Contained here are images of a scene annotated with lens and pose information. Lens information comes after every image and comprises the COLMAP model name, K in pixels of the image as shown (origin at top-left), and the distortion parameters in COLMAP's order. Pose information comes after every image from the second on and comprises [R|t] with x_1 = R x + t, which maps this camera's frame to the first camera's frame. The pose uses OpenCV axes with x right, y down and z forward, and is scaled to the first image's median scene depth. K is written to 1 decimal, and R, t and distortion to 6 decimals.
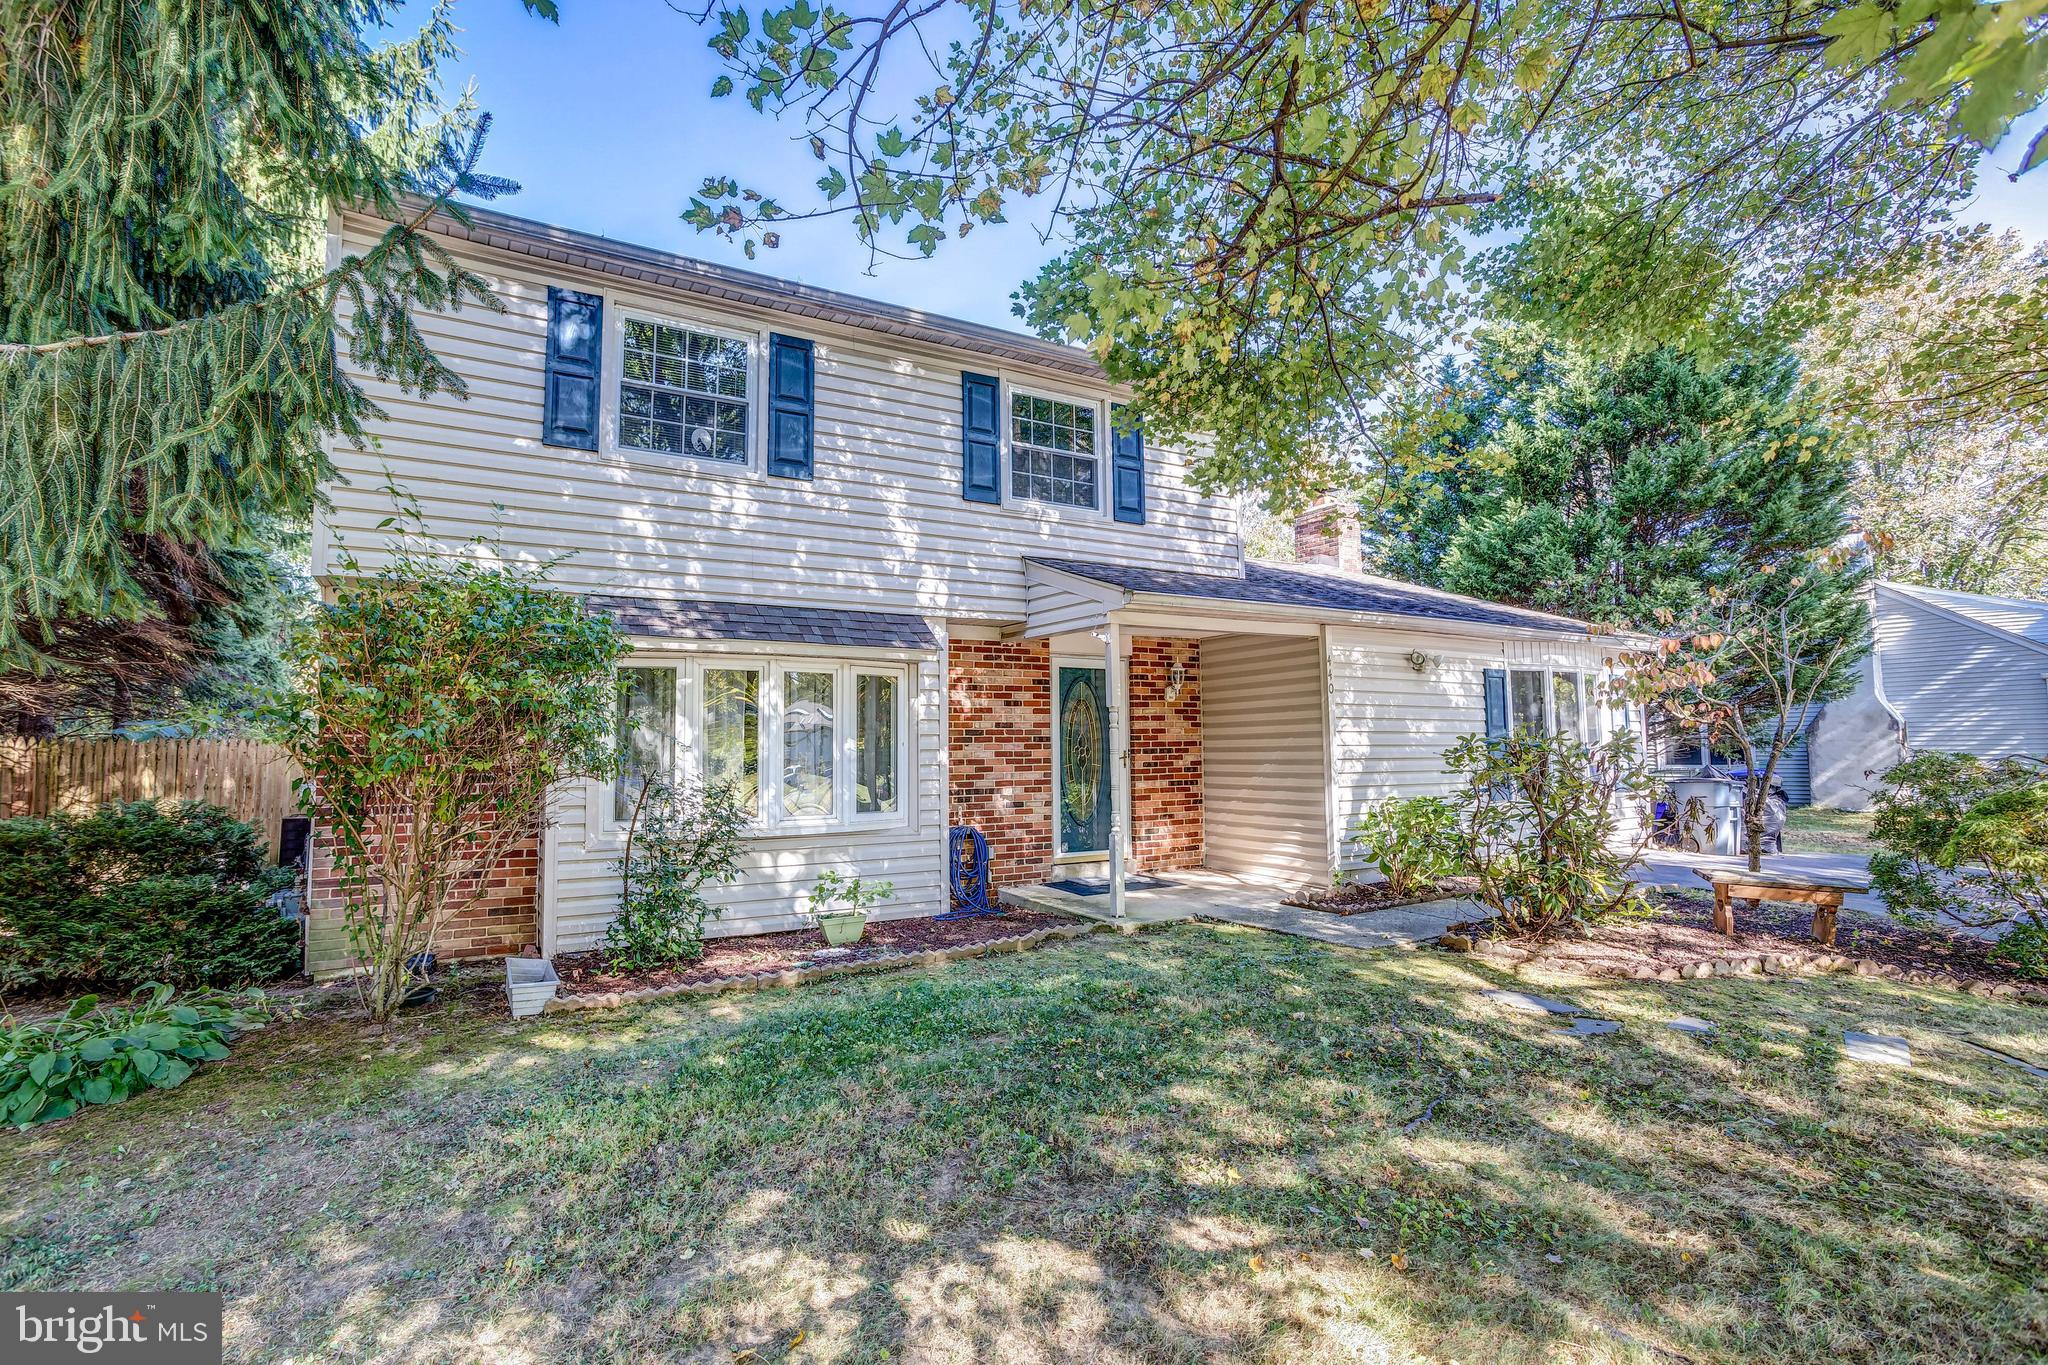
lens RADIAL K [[995.3, 0, 1071.0], [0, 995.3, 725.7], [0, 0, 1]] dist [-0.030510, 0.008268]
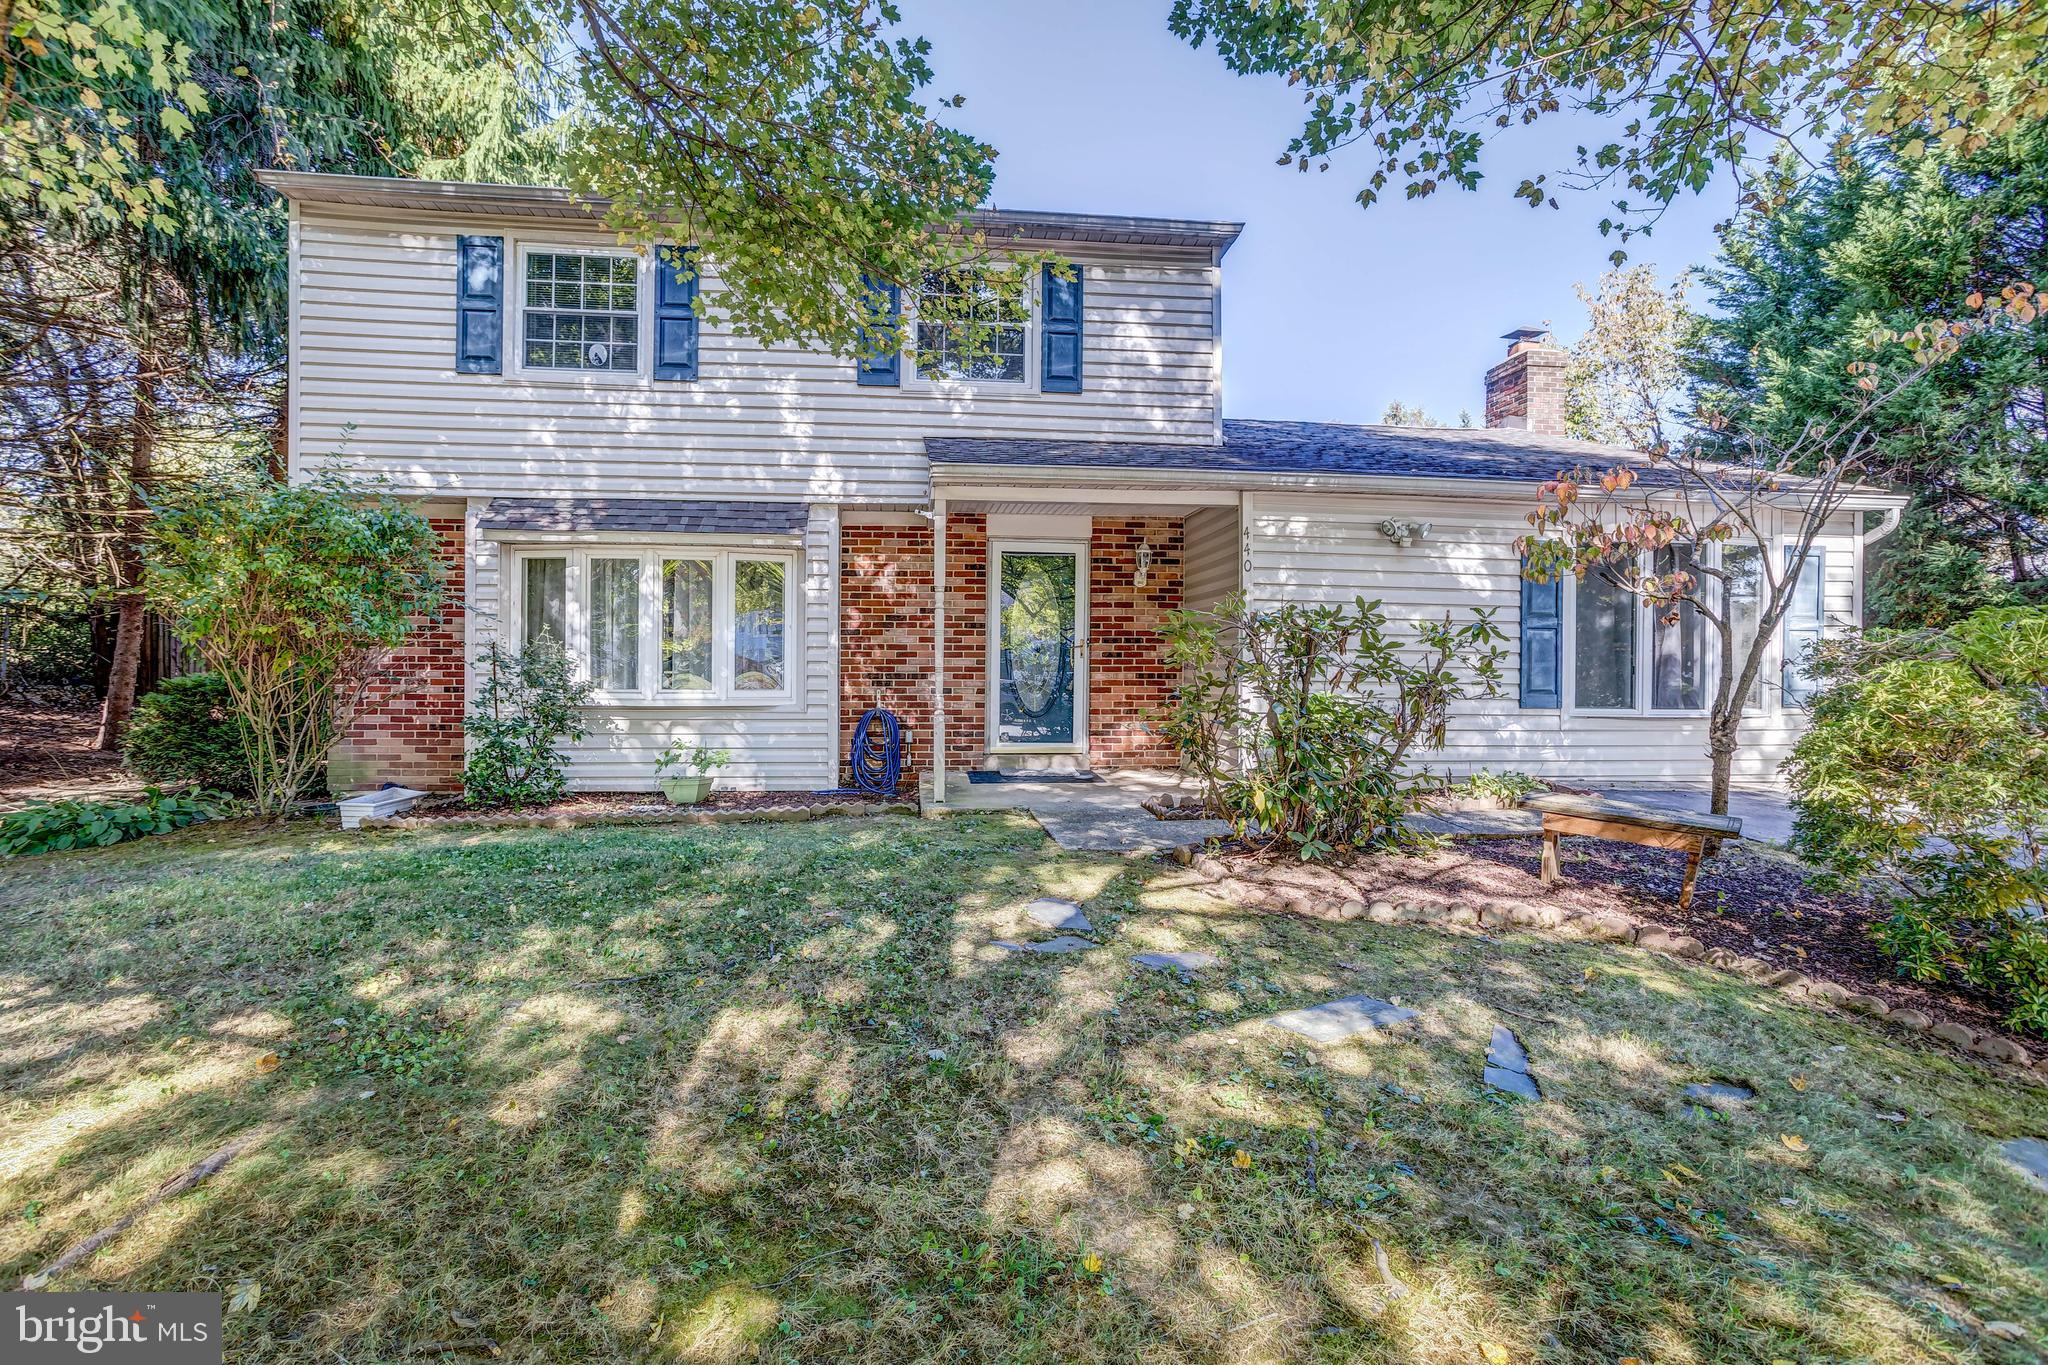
lens RADIAL K [[995.3, 0, 984.4], [0, 995.3, 721.5], [0, 0, 1]] dist [-0.030510, 0.008268]
pose [[0.906127, 0.043581, -0.420755, 0.419613], [-0.004658, 0.995646, 0.093095, 0.017171], [0.422980, -0.082397, 0.902385, 0.110992]]
